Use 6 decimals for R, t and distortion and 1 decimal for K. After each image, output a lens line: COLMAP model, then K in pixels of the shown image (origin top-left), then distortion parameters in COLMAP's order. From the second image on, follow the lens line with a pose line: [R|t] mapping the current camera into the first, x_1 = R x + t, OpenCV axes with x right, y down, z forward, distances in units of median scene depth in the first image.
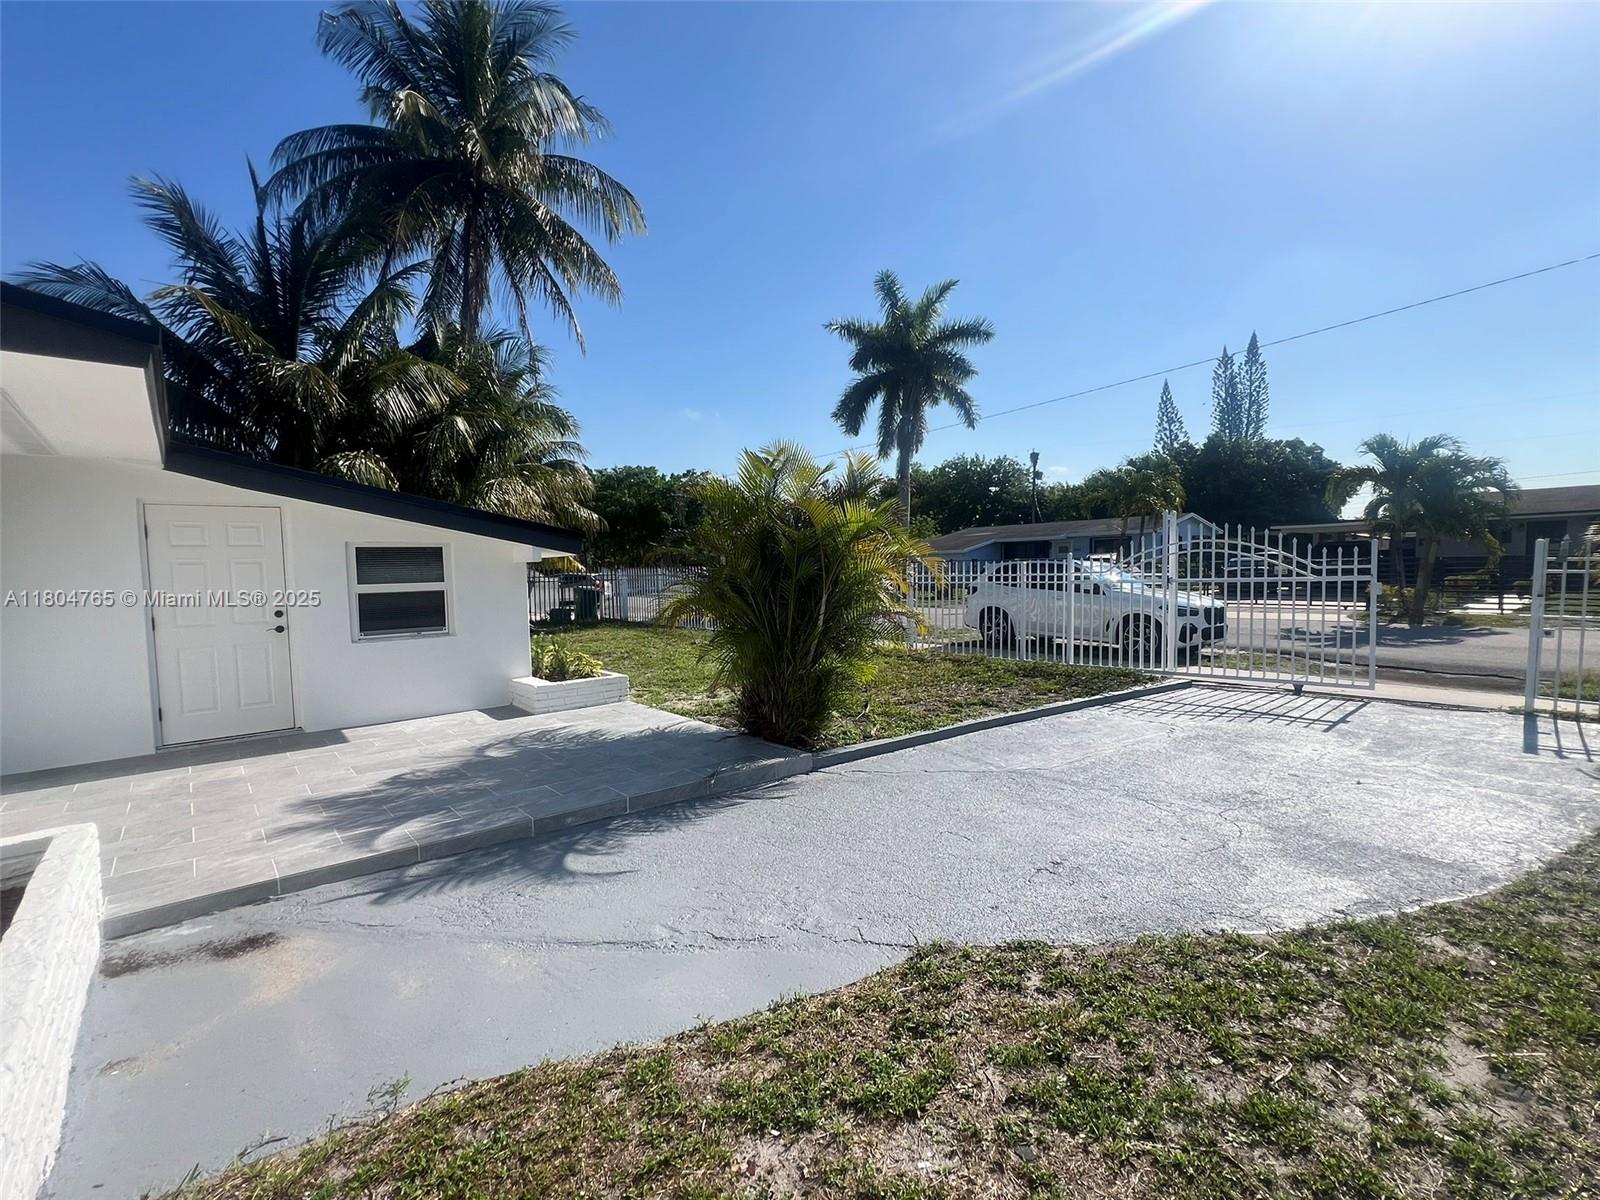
lens RADIAL K [[718.6, 0, 800.0], [0, 718.6, 600.0], [0, 0, 1]] dist [-0.000862, 0.000286]
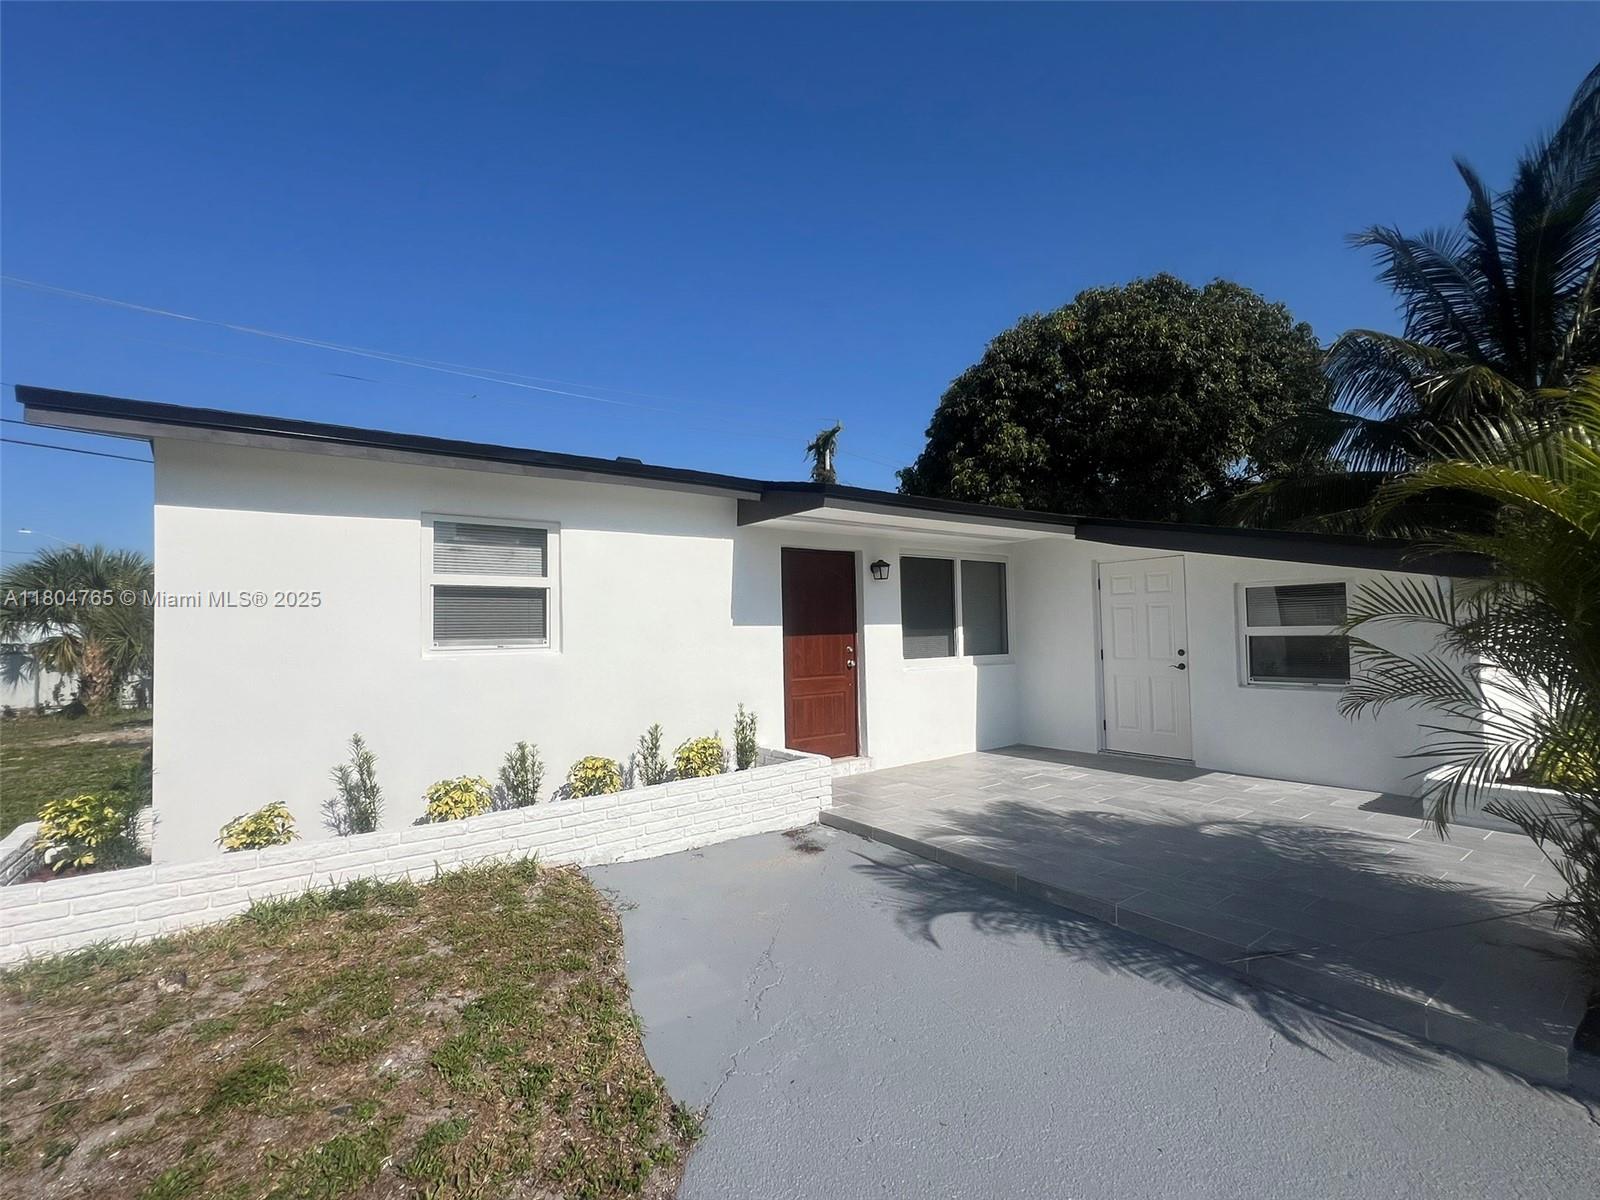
lens RADIAL K [[718.6, 0, 800.0], [0, 718.6, 600.0], [0, 0, 1]] dist [-0.000862, 0.000286]
pose [[-0.061934, -0.020834, -0.997863, 0.537308], [-0.025135, 0.999498, -0.019309, -0.033150], [0.997764, 0.023885, -0.062427, 0.657166]]
